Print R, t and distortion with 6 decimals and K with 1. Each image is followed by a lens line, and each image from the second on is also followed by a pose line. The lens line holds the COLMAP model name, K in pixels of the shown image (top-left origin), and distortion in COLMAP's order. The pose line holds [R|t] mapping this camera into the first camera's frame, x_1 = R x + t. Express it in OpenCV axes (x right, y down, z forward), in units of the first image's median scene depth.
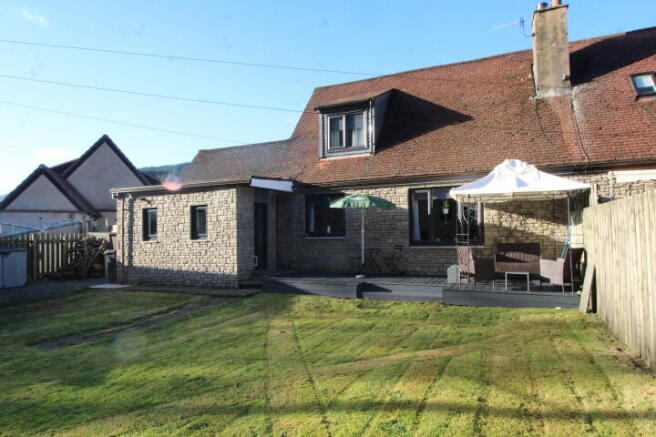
lens RADIAL K [[412.4, 0, 324.3], [0, 412.4, 219.5], [0, 0, 1]] dist [0.001357, -0.006116]
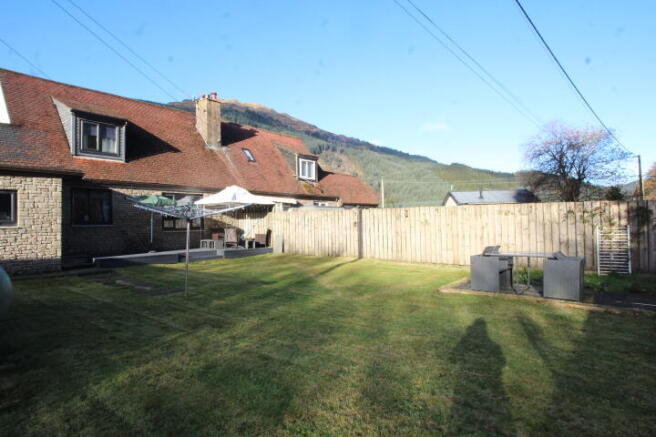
lens RADIAL K [[378.9, 0, 331.1], [0, 378.9, 221.4], [0, 0, 1]] dist [-0.006179, -0.002068]
pose [[0.249930, 0.015639, 0.968138, -0.945029], [-0.028648, 0.999551, -0.008751, 0.023910], [-0.967840, -0.025548, 0.250266, 0.064285]]
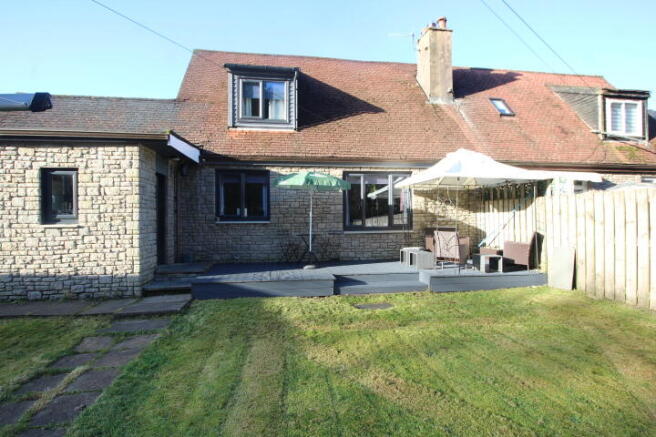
lens RADIAL K [[331.9, 0, 329.7], [0, 331.9, 220.6], [0, 0, 1]] dist [-0.004321, -0.005612]
pose [[0.835556, 0.007685, 0.549351, -0.236738], [-0.026485, 0.999303, 0.026304, 0.019975], [-0.548766, -0.036528, 0.835178, 0.365867]]
